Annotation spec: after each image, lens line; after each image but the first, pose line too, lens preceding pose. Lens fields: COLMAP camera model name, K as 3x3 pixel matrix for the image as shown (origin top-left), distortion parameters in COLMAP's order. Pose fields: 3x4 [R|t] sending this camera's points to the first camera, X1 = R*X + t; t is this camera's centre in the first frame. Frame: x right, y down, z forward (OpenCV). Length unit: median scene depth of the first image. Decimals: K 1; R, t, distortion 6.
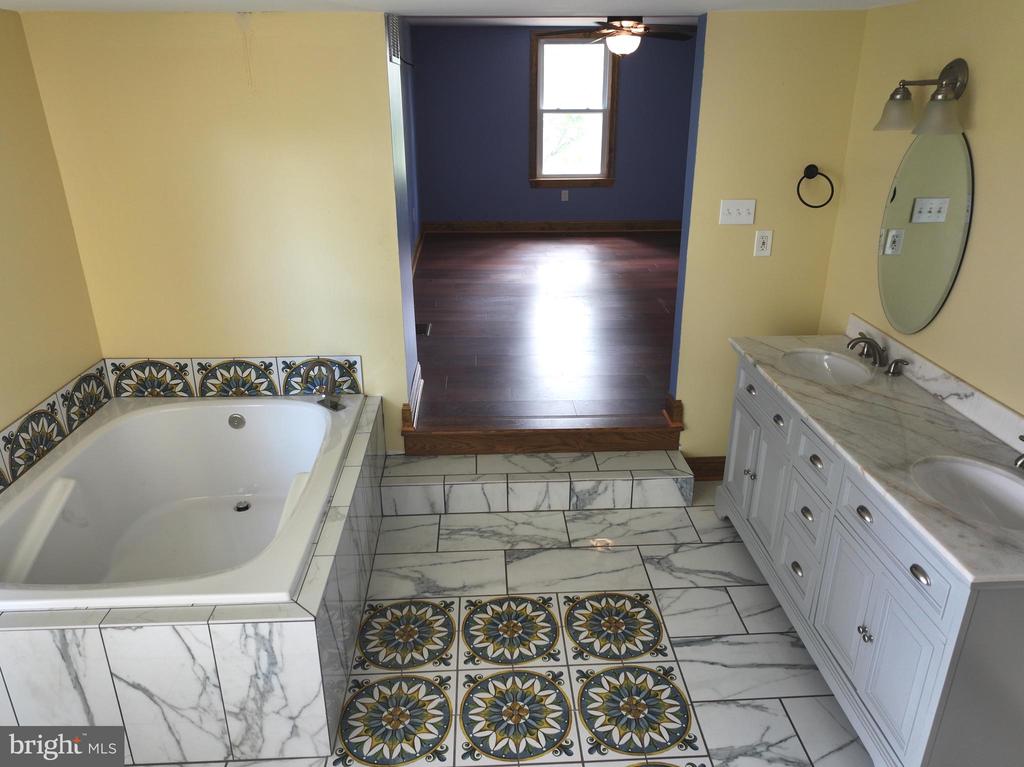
lens RADIAL K [[721.4, 0, 512.4], [0, 721.4, 380.9], [0, 0, 1]] dist [0.006457, 0.002291]
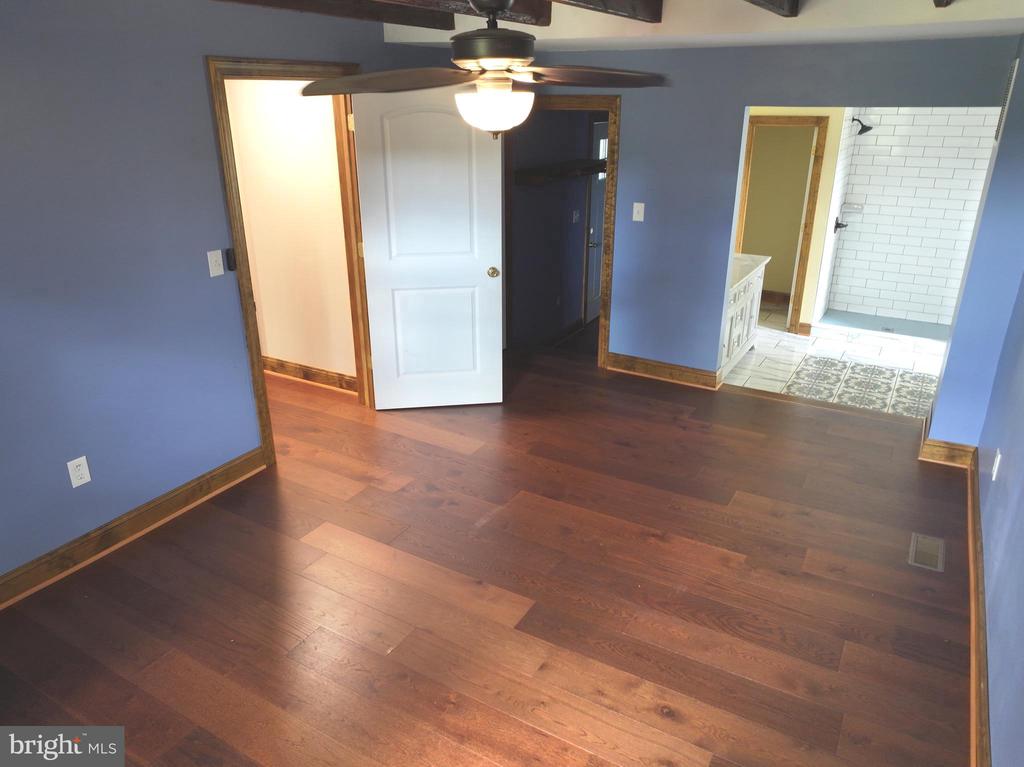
lens RADIAL K [[721.4, 0, 512.8], [0, 721.4, 385.6], [0, 0, 1]] dist [0.006457, 0.002291]
pose [[-0.834599, -0.203024, 0.512080, -0.237233], [0.205934, 0.747208, 0.631879, -1.304888], [-0.510917, 0.632820, -0.581809, 2.895018]]
